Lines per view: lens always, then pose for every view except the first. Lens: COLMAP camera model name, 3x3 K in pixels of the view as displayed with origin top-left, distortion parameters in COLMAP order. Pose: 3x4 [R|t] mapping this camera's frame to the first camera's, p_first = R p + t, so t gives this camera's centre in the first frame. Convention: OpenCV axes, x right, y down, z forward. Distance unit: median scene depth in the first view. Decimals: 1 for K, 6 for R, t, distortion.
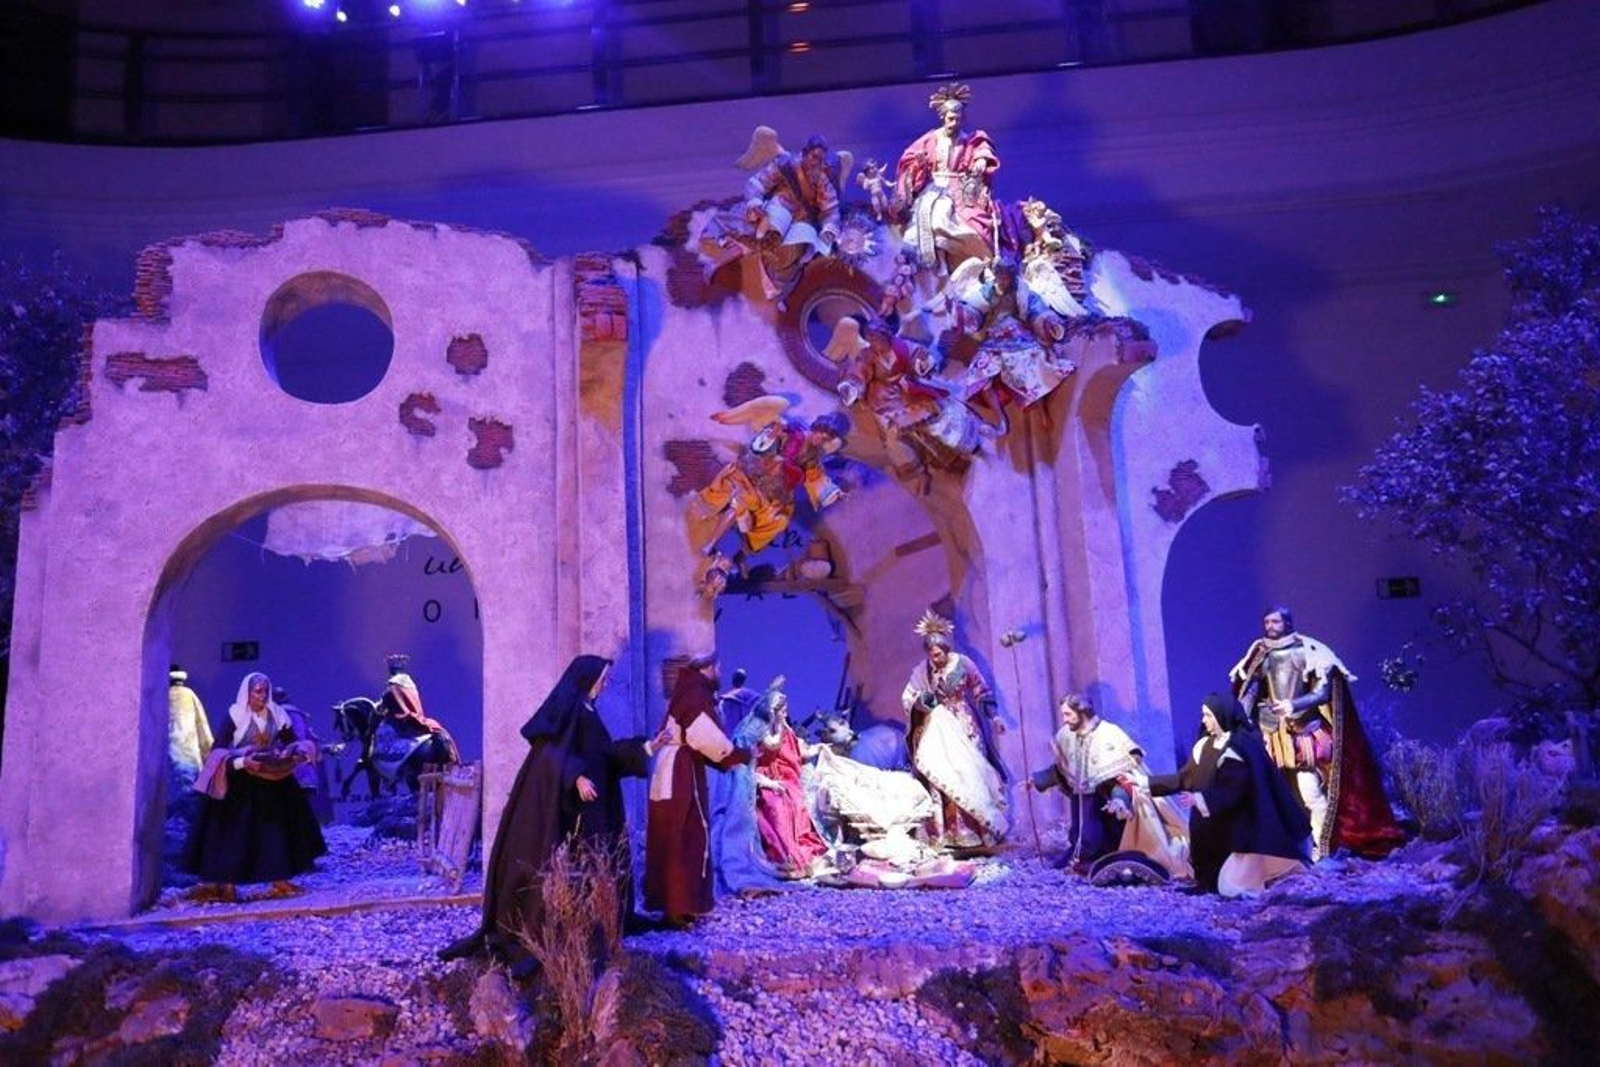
lens RADIAL K [[1112.1, 0, 789.8], [0, 1112.1, 528.4], [0, 0, 1]] dist [-0.017119, 0.006761]
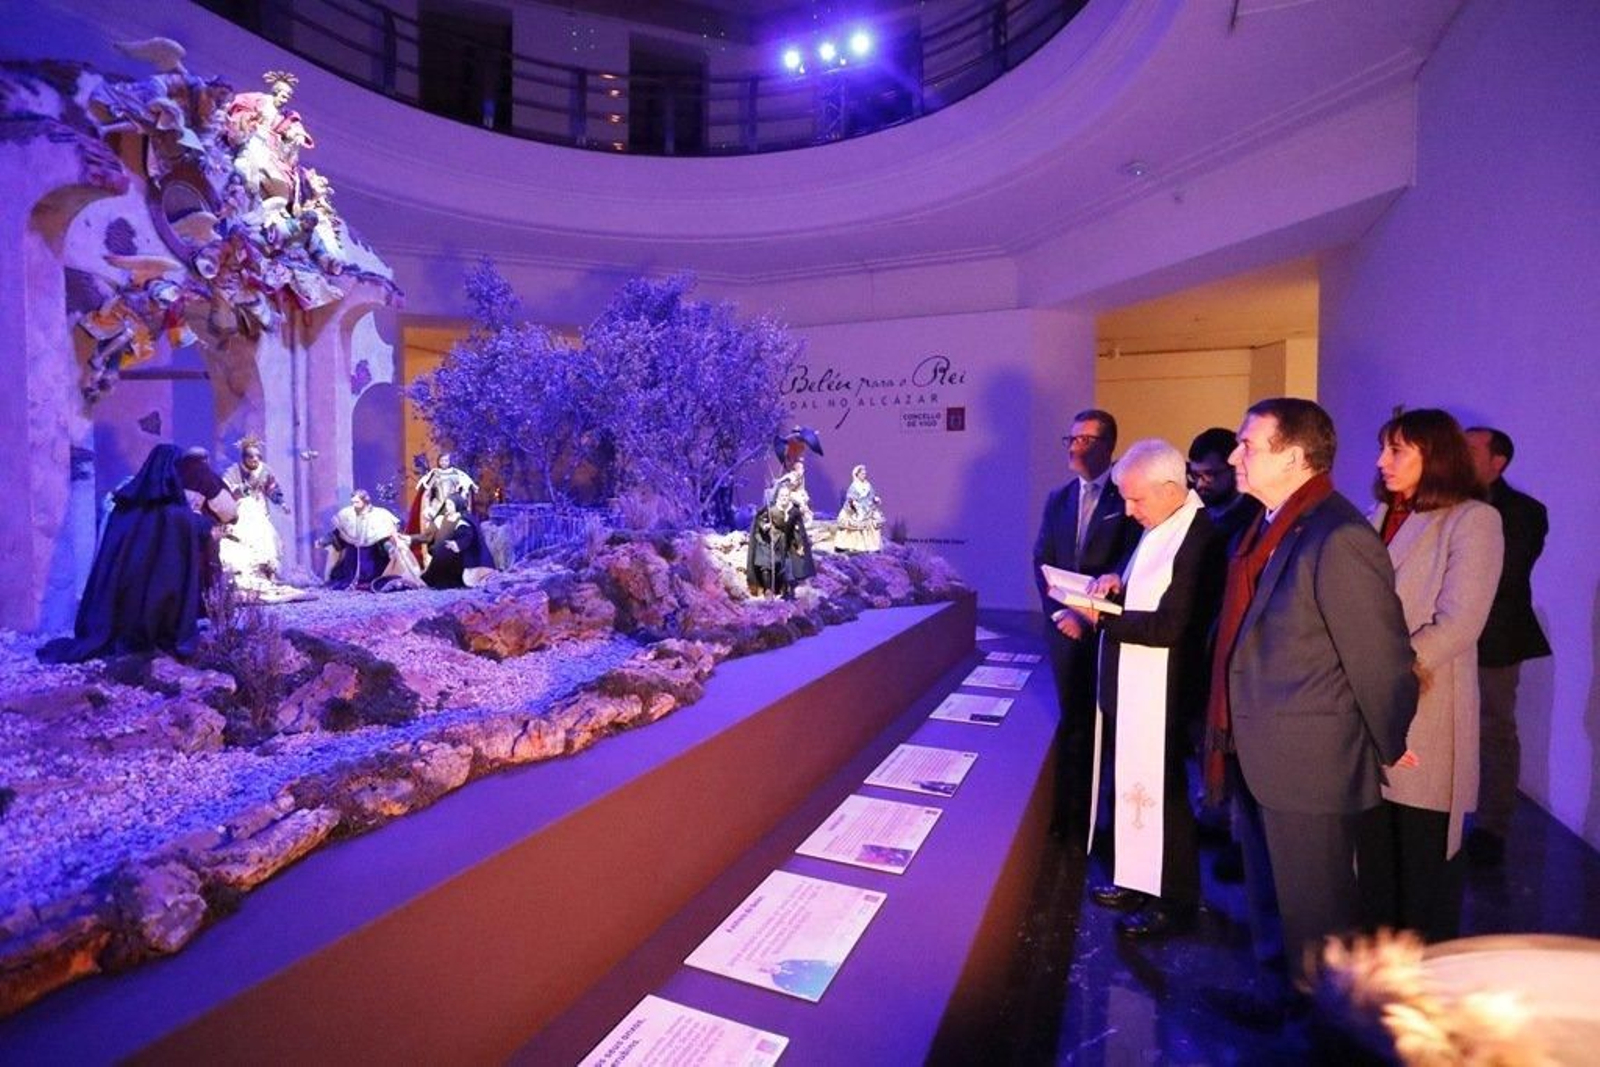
lens RADIAL K [[821.3, 0, 795.6], [0, 821.3, 530.4], [0, 0, 1]] dist [-0.020383, 0.013026]
pose [[0.327581, 0.007727, 0.944792, -0.695965], [-0.161549, 0.985699, 0.047951, 0.033894], [-0.930910, -0.168338, 0.324145, -0.071154]]
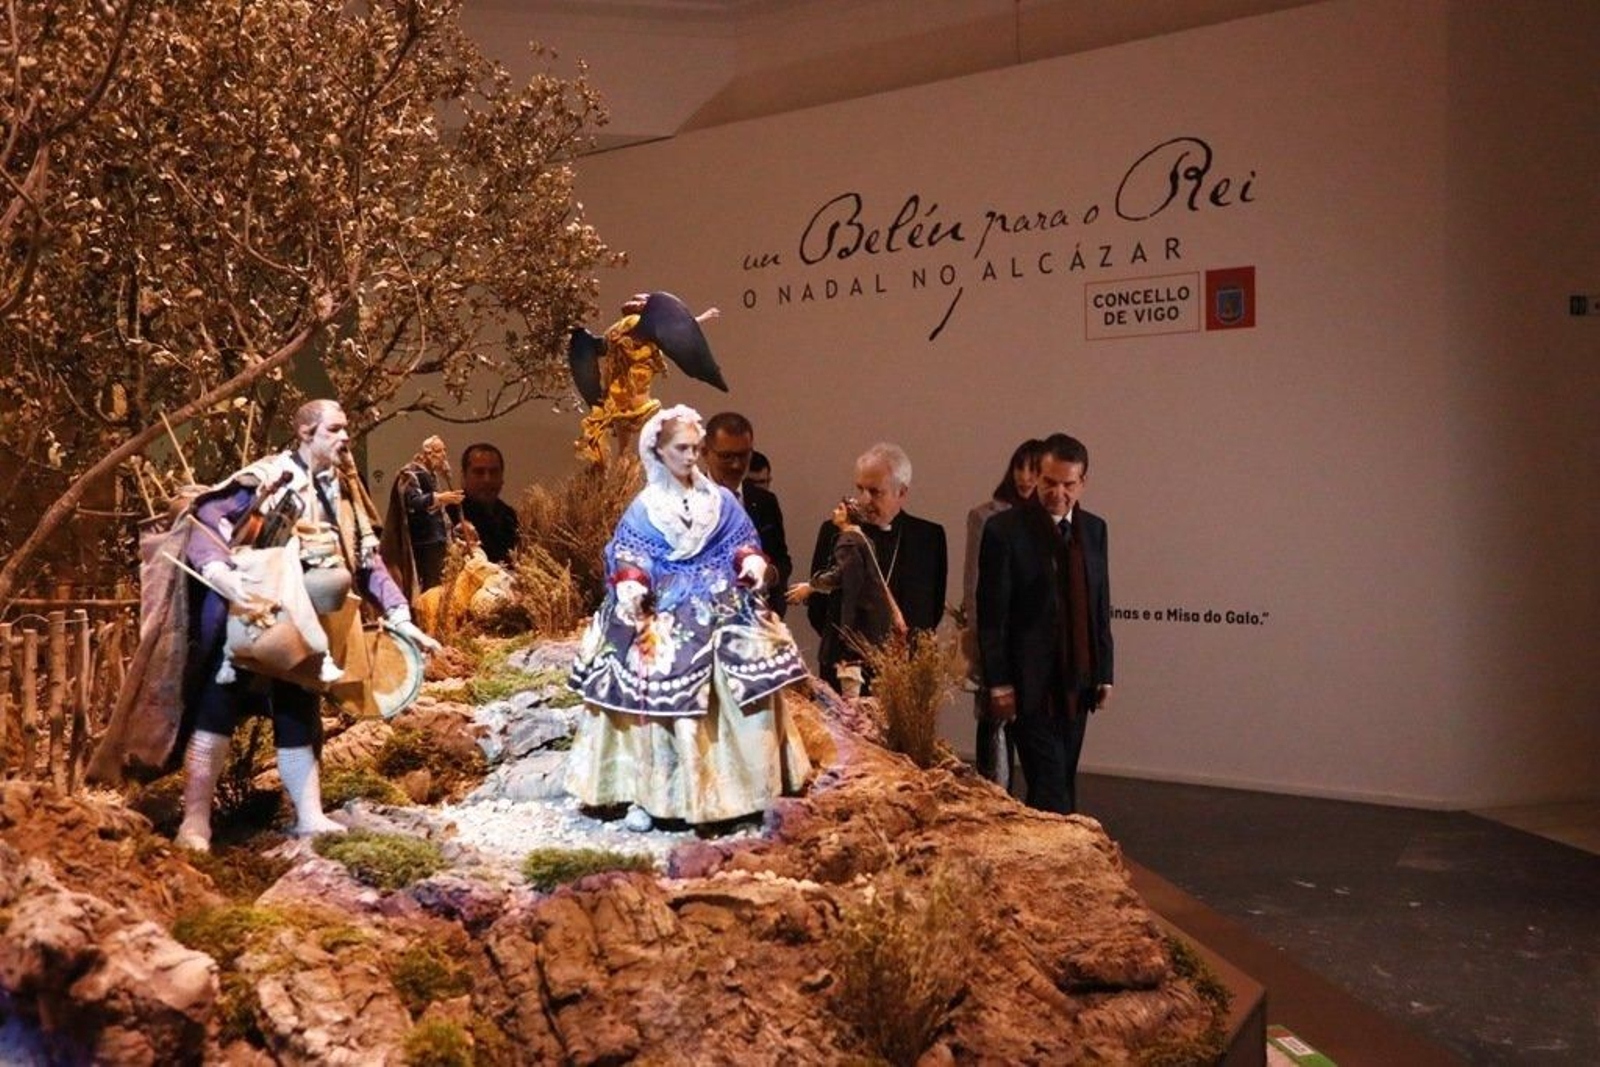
lens RADIAL K [[1324.9, 0, 774.0], [0, 1324.9, 535.9], [0, 0, 1]] dist [-0.000227, 0.008618]
pose [[0.479043, 0.008637, 0.877749, 0.536327], [-0.137885, 0.988278, 0.065528, -0.030619], [-0.866894, -0.152419, 0.474619, 0.063678]]
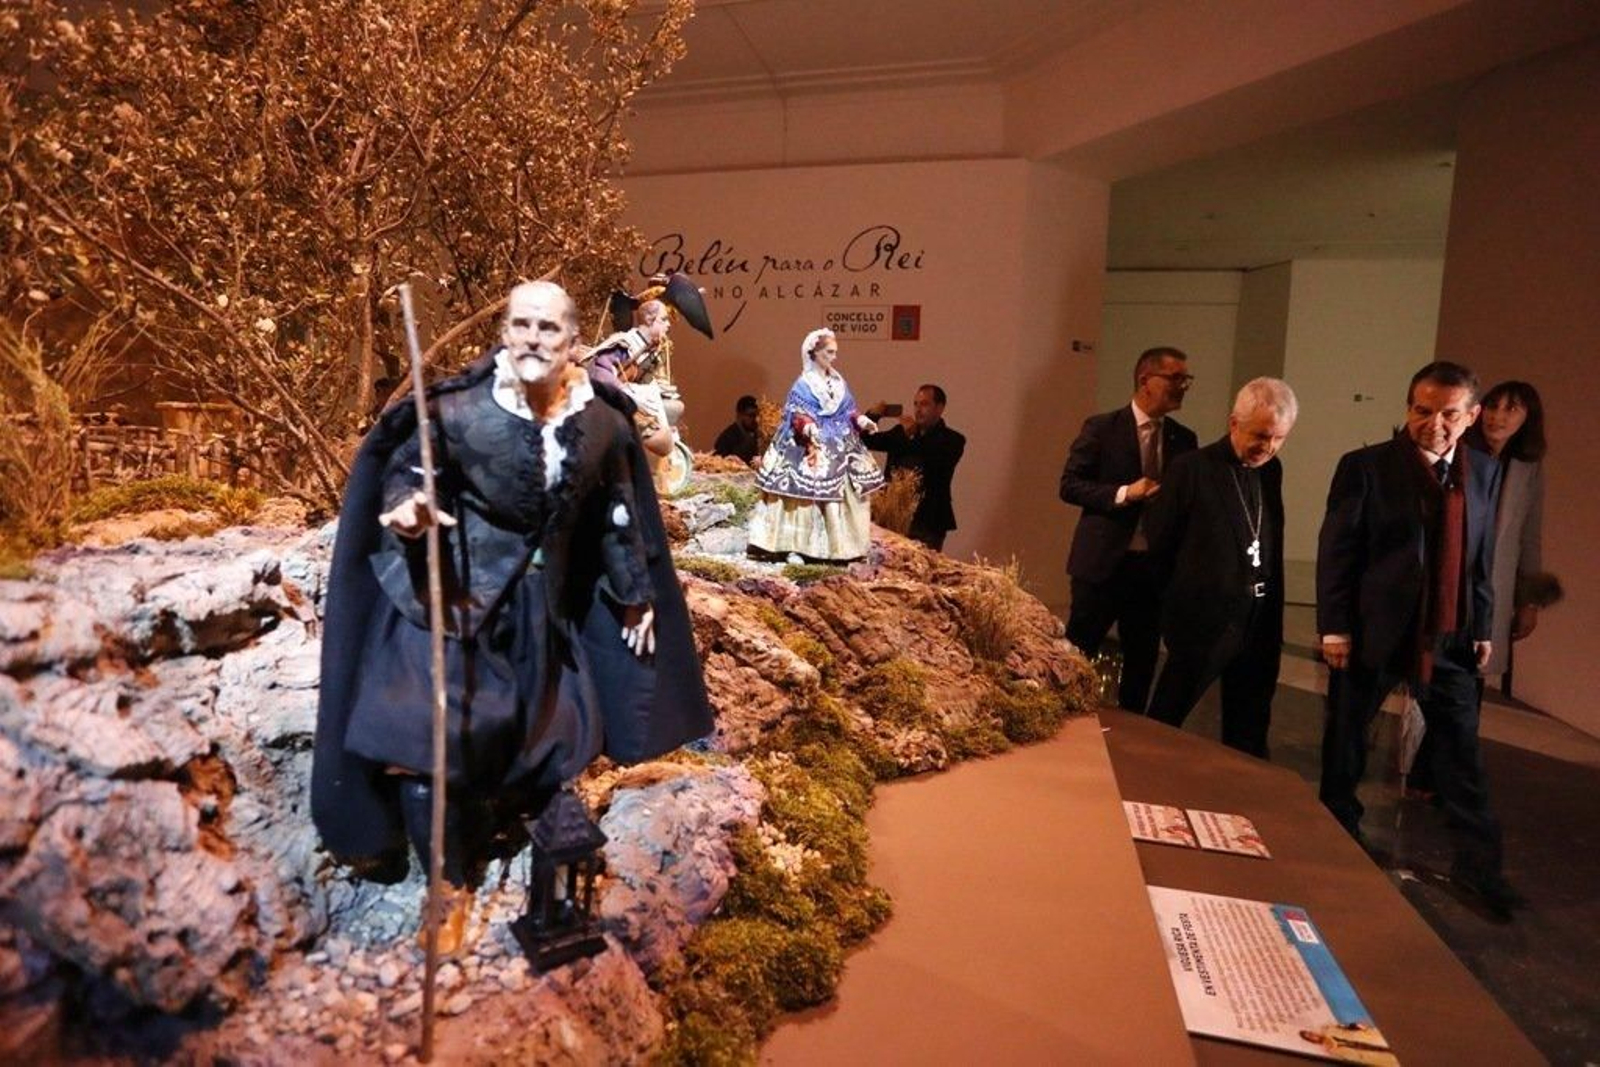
lens RADIAL K [[845.7, 0, 792.0], [0, 845.7, 528.5], [0, 0, 1]] dist [-0.046885, -0.000393]
pose [[0.184255, -0.042454, 0.981961, 0.362524], [-0.193855, 0.977872, 0.078652, 0.067479], [-0.963572, -0.204850, 0.171948, 0.276972]]
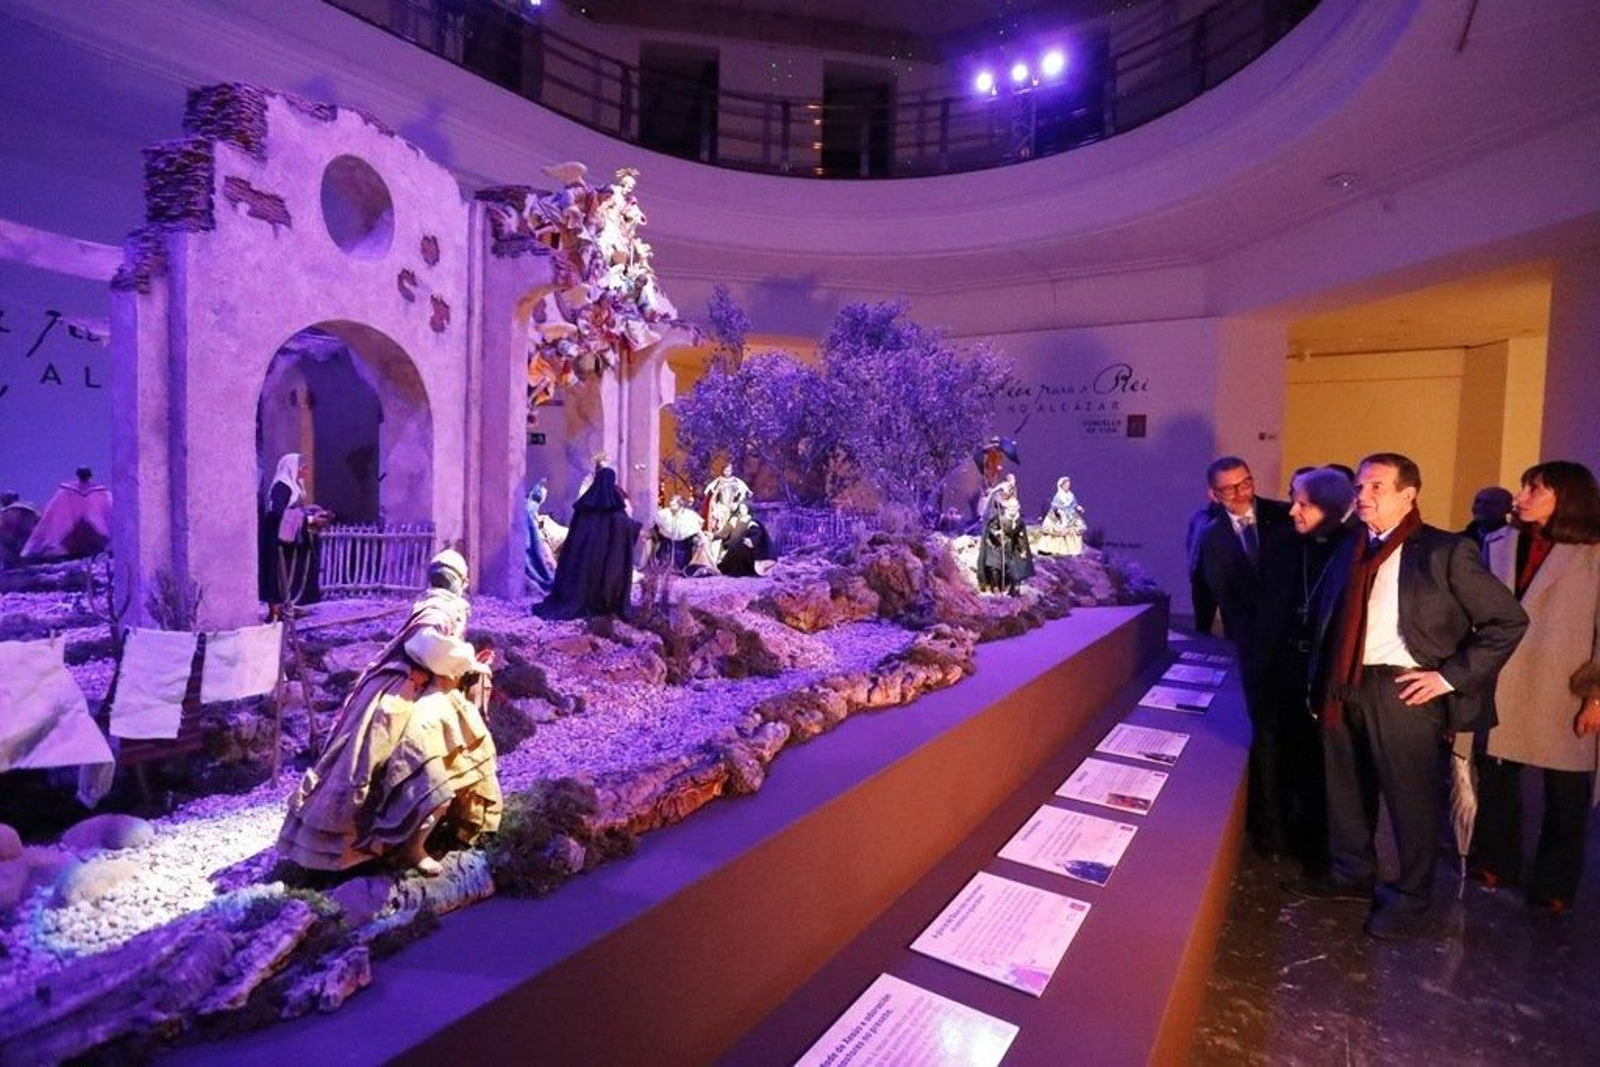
lens RADIAL K [[821.3, 0, 801.4], [0, 821.3, 530.0], [0, 0, 1]] dist [-0.020383, 0.013026]
pose [[0.476941, 0.010404, 0.878874, -1.004556], [-0.179474, 0.980014, 0.085794, 0.025994], [-0.860416, -0.198654, 0.469276, -0.004400]]
